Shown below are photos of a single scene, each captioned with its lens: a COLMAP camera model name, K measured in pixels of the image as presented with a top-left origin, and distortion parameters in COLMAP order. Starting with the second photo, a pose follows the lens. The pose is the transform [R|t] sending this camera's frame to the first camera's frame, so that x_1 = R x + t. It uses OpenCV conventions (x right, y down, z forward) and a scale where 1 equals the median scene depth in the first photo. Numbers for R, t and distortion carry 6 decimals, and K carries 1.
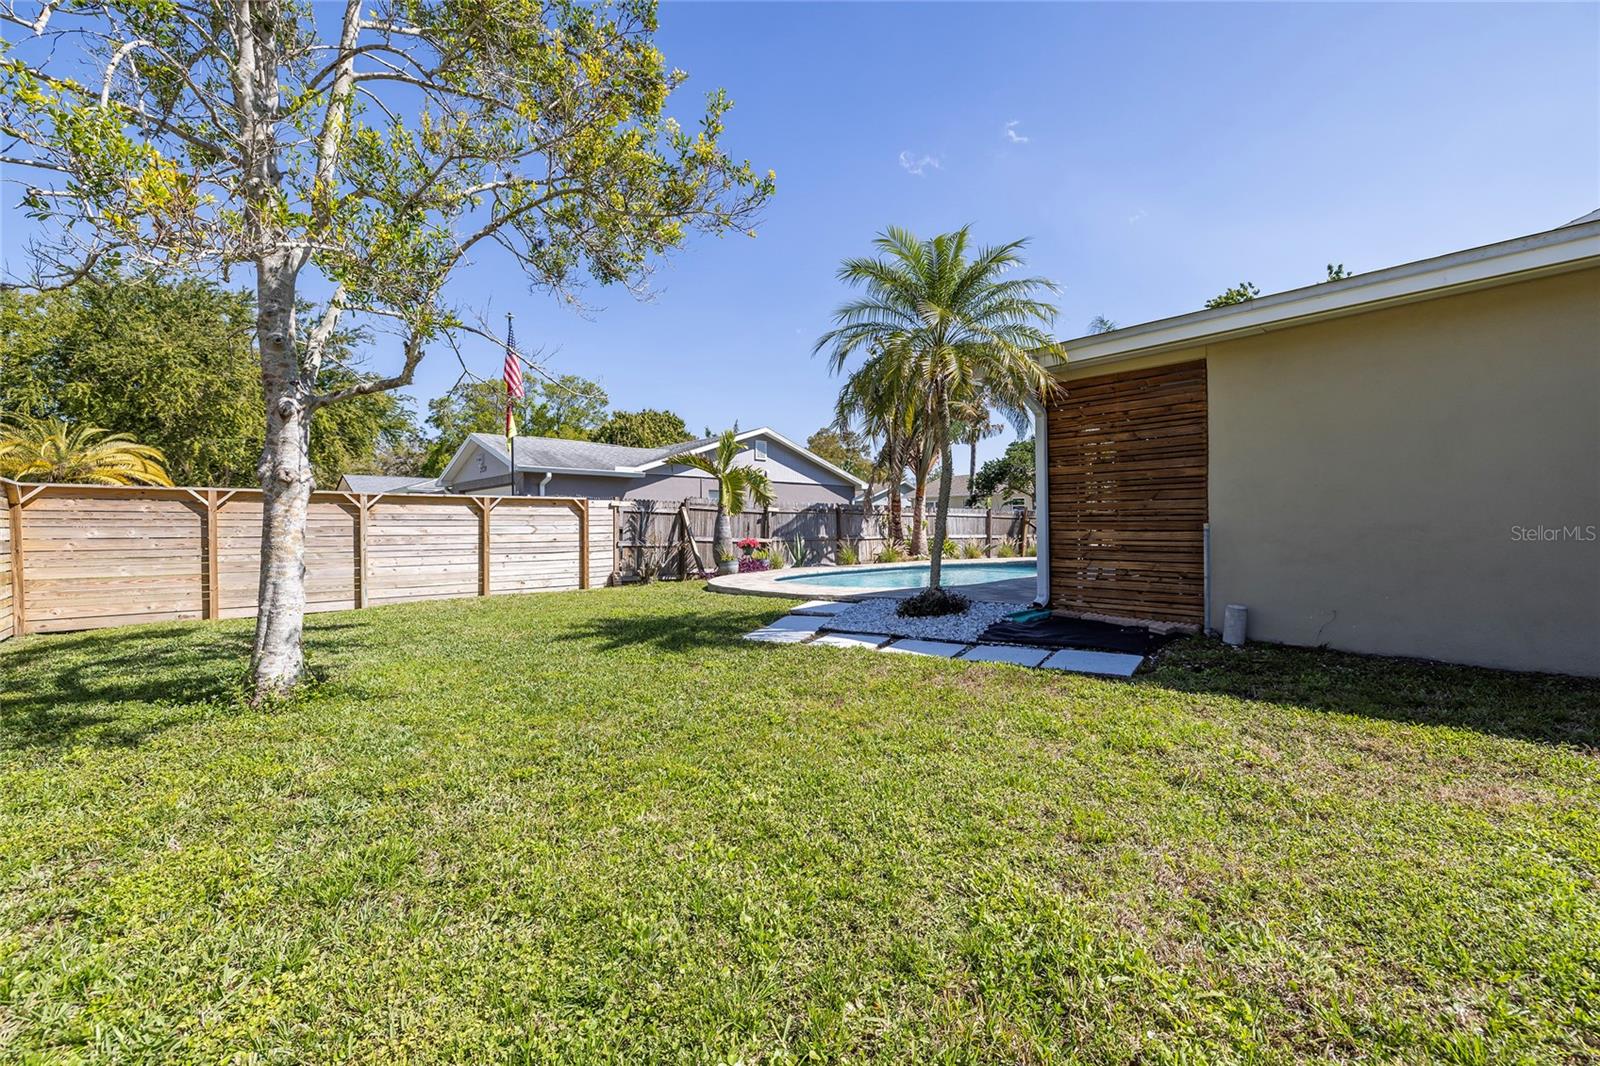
lens RADIAL K [[675.0, 0, 789.8], [0, 675.0, 532.1], [0, 0, 1]] dist [0.001561, 0.000383]
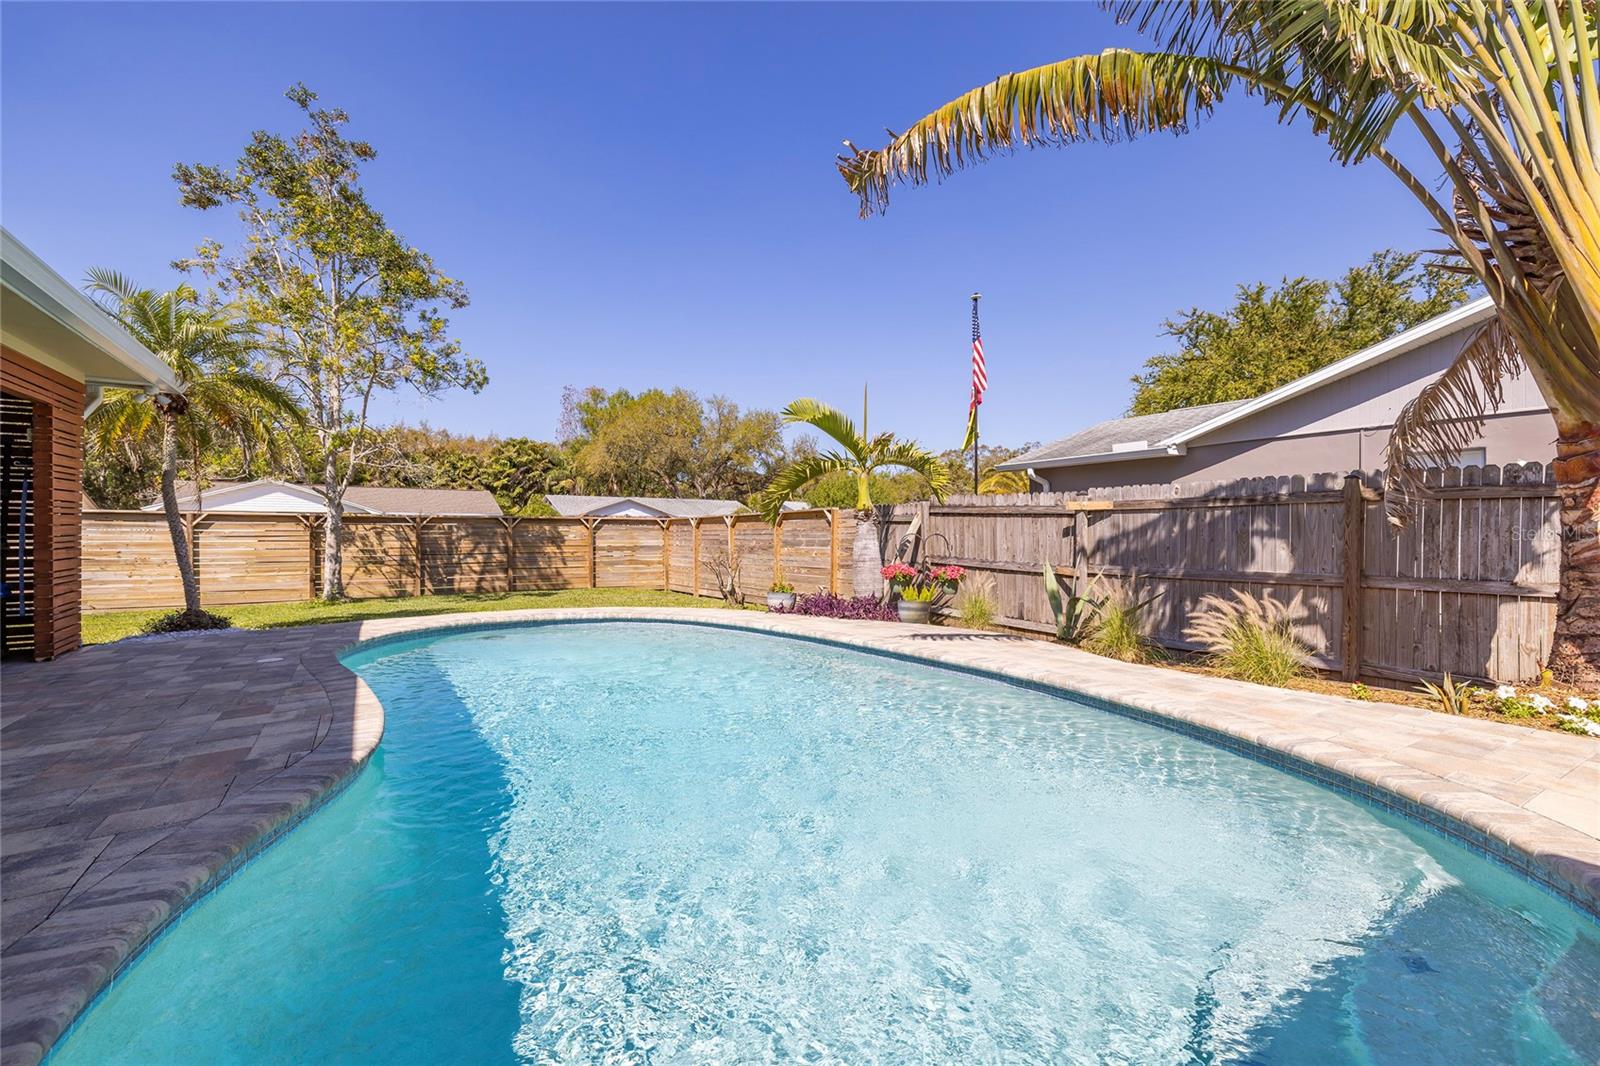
lens RADIAL K [[675.0, 0, 789.8], [0, 675.0, 532.1], [0, 0, 1]] dist [0.001561, 0.000383]
pose [[-0.160558, -0.001276, -0.987026, 0.404474], [-0.001573, 0.999998, -0.001037, -0.012664], [0.987025, 0.001386, -0.160560, 0.764251]]
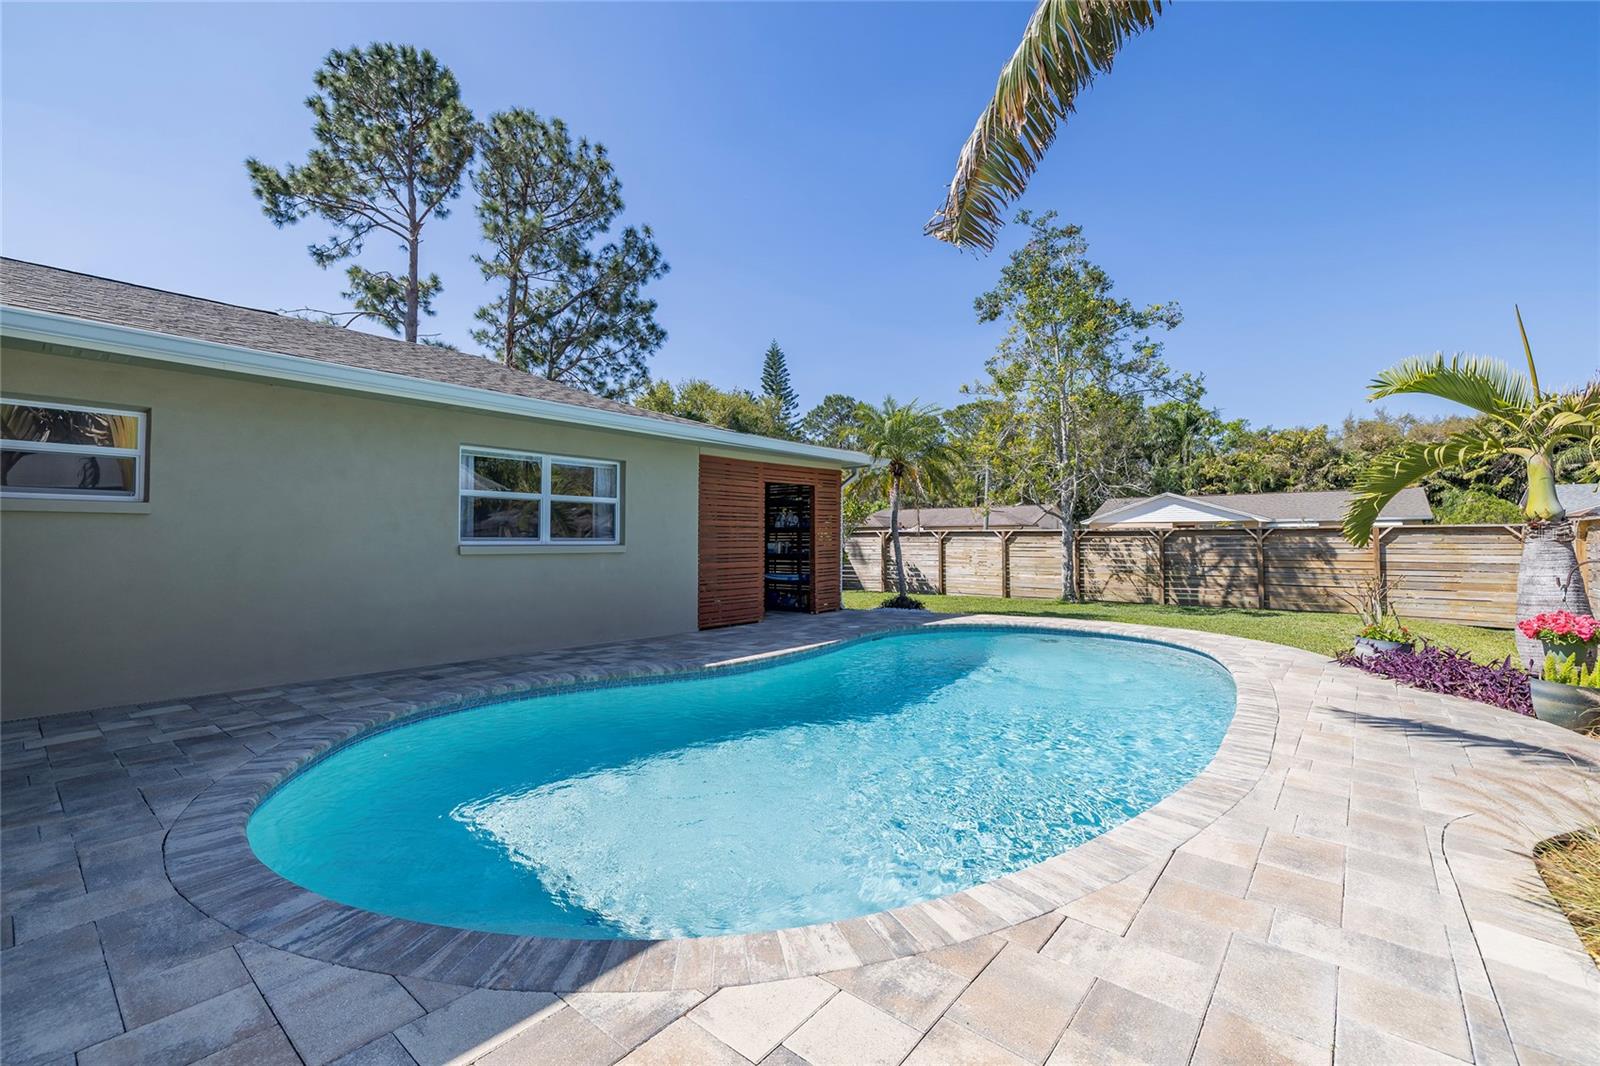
lens RADIAL K [[675.3, 0, 790.4], [0, 675.3, 528.2], [0, 0, 1]] dist [-0.001804, 0.000461]
pose [[-0.989354, 0.002269, -0.145511, 0.276304], [0.004621, 0.999864, -0.015831, -0.021538], [0.145455, -0.016335, -0.989230, 0.968013]]
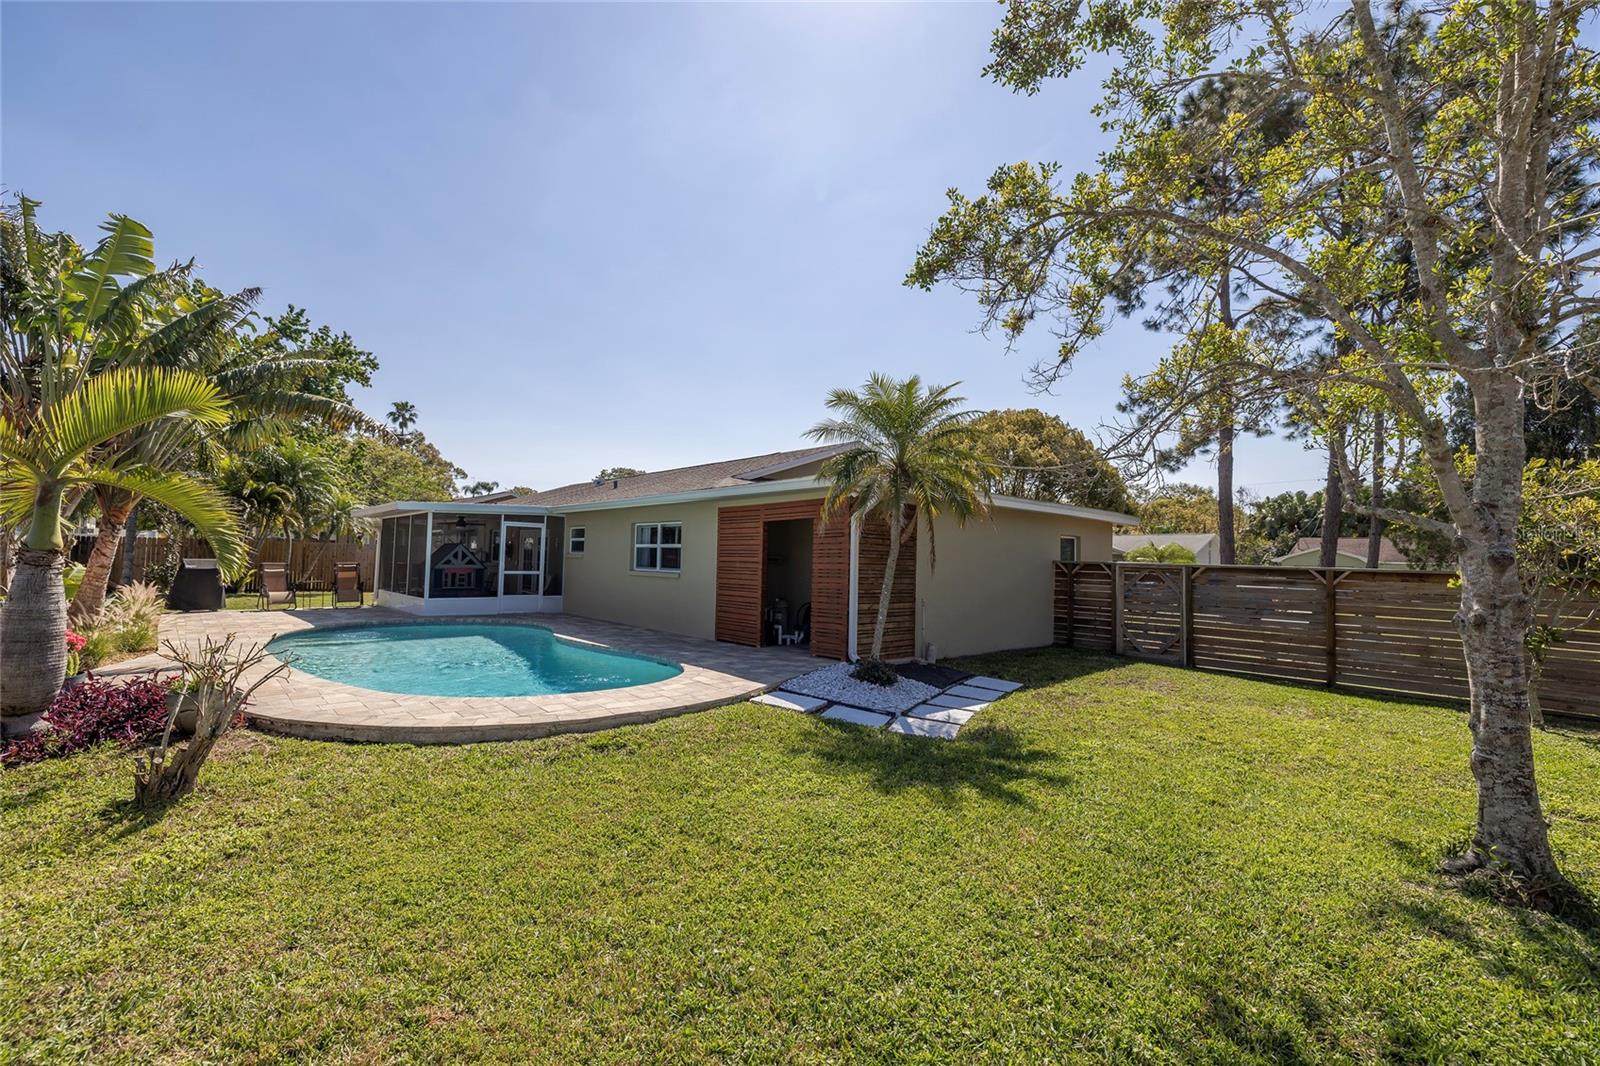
lens RADIAL K [[674.4, 0, 796.2], [0, 674.4, 530.7], [0, 0, 1]] dist [-0.001678, 0.000268]
pose [[-0.021625, 0.050385, 0.998496, -0.358533], [-0.024456, 0.998404, -0.050910, -0.029066], [-0.999467, -0.025521, -0.020358, 0.432966]]
